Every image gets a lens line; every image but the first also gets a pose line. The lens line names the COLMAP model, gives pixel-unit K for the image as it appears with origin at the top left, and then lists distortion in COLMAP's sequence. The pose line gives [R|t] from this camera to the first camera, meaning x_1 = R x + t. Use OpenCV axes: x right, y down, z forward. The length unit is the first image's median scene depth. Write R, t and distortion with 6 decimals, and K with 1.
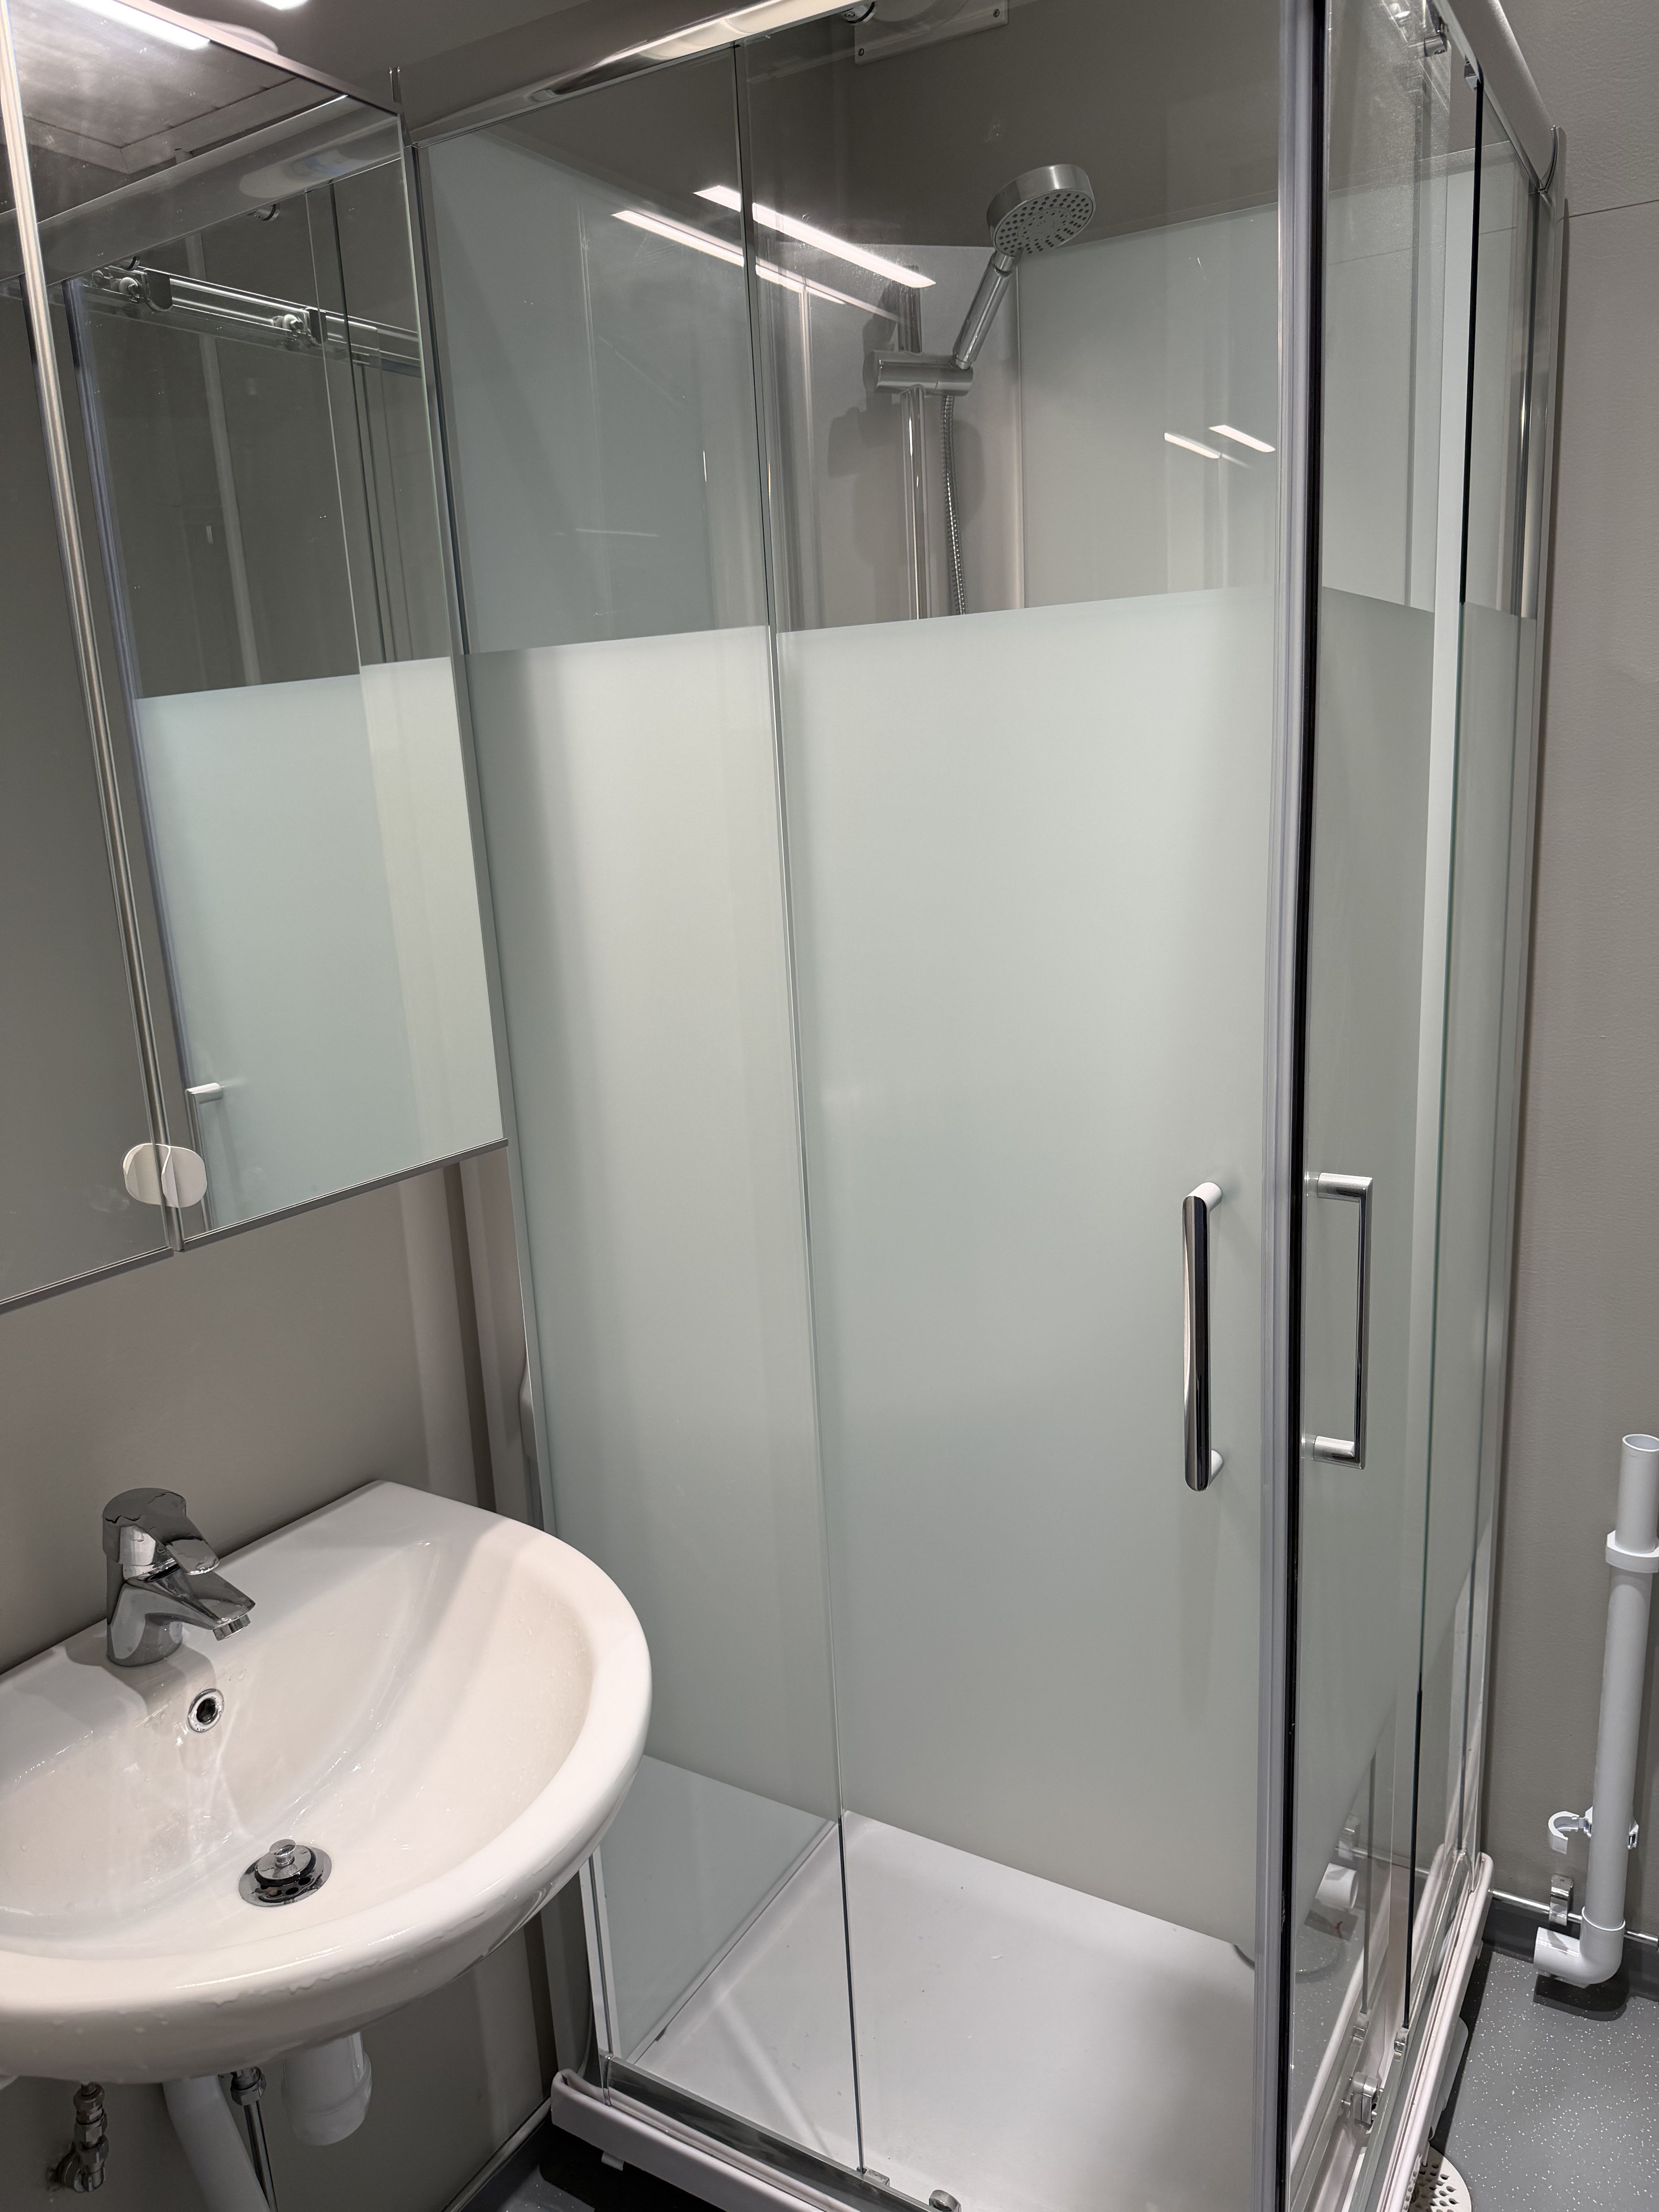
lens RADIAL K [[1555.1, 0, 818.3], [0, 1555.1, 1101.3], [0, 0, 1]] dist [0.032227, -0.070869]
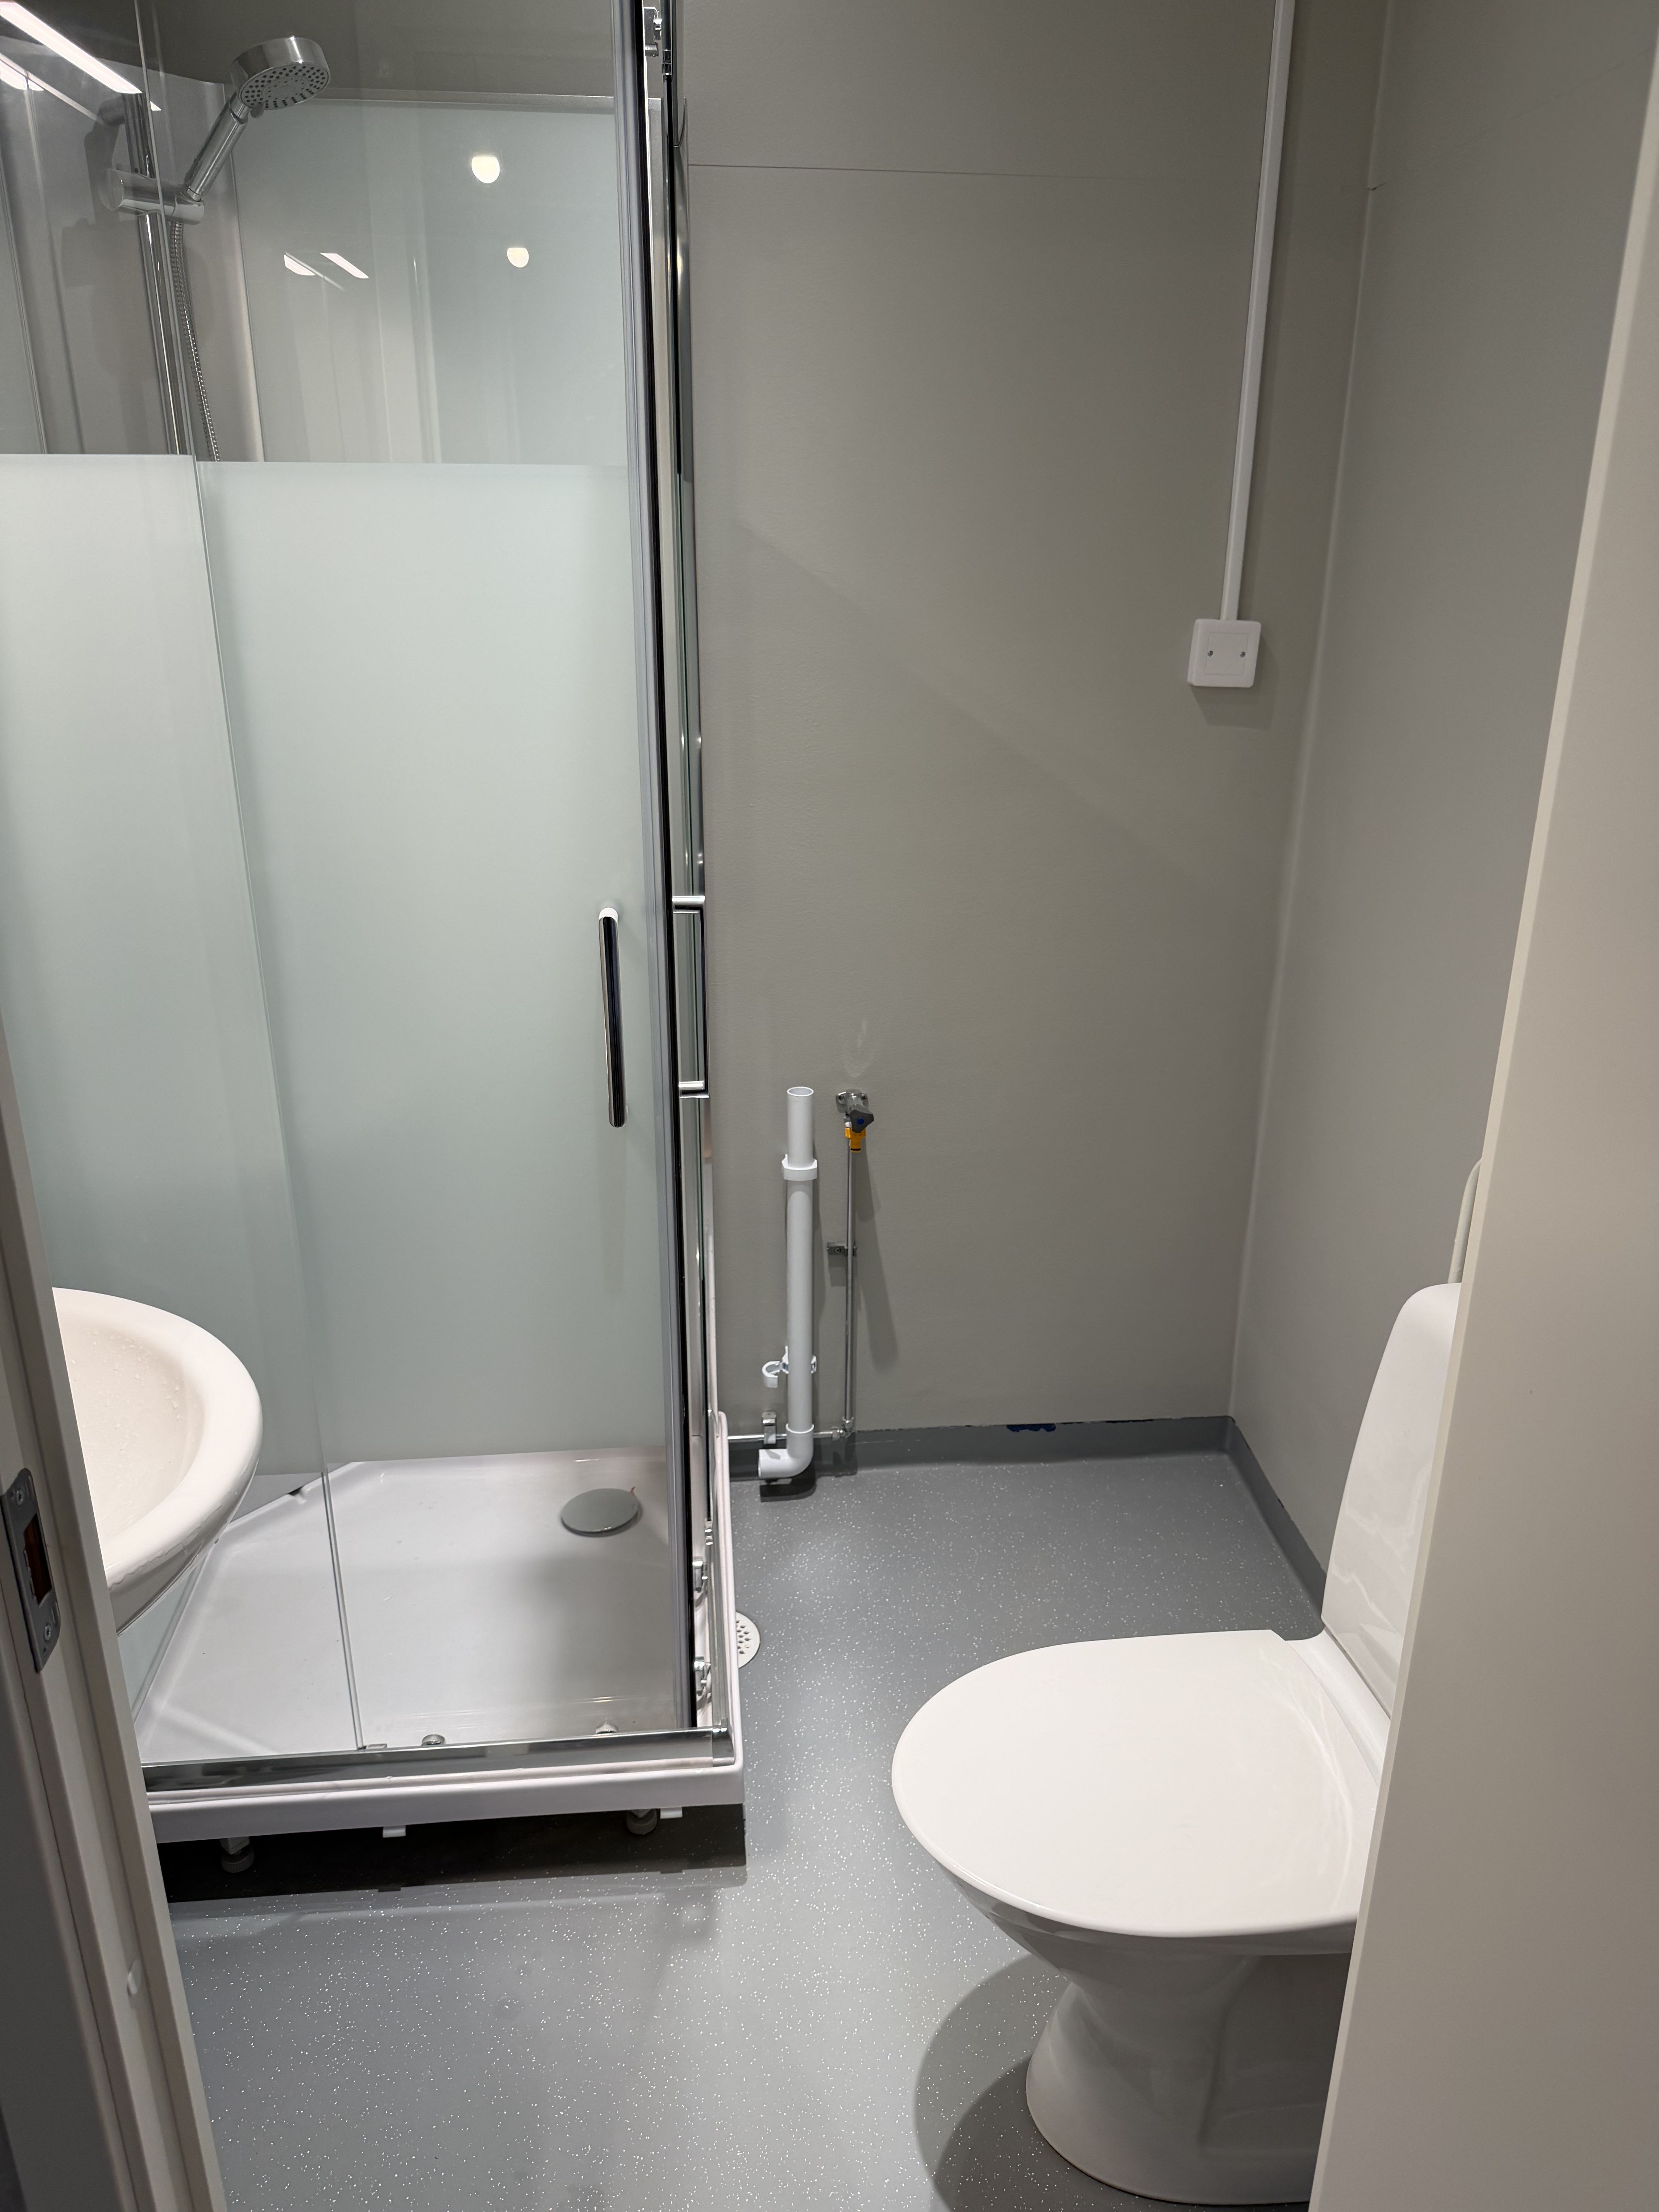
lens RADIAL K [[1555.1, 0, 818.3], [0, 1555.1, 1101.3], [0, 0, 1]] dist [0.032227, -0.070869]
pose [[0.806621, -0.151823, 0.571237, -0.260777], [0.083245, 0.985995, 0.144510, 0.023453], [-0.585177, -0.069013, 0.807963, -0.153767]]
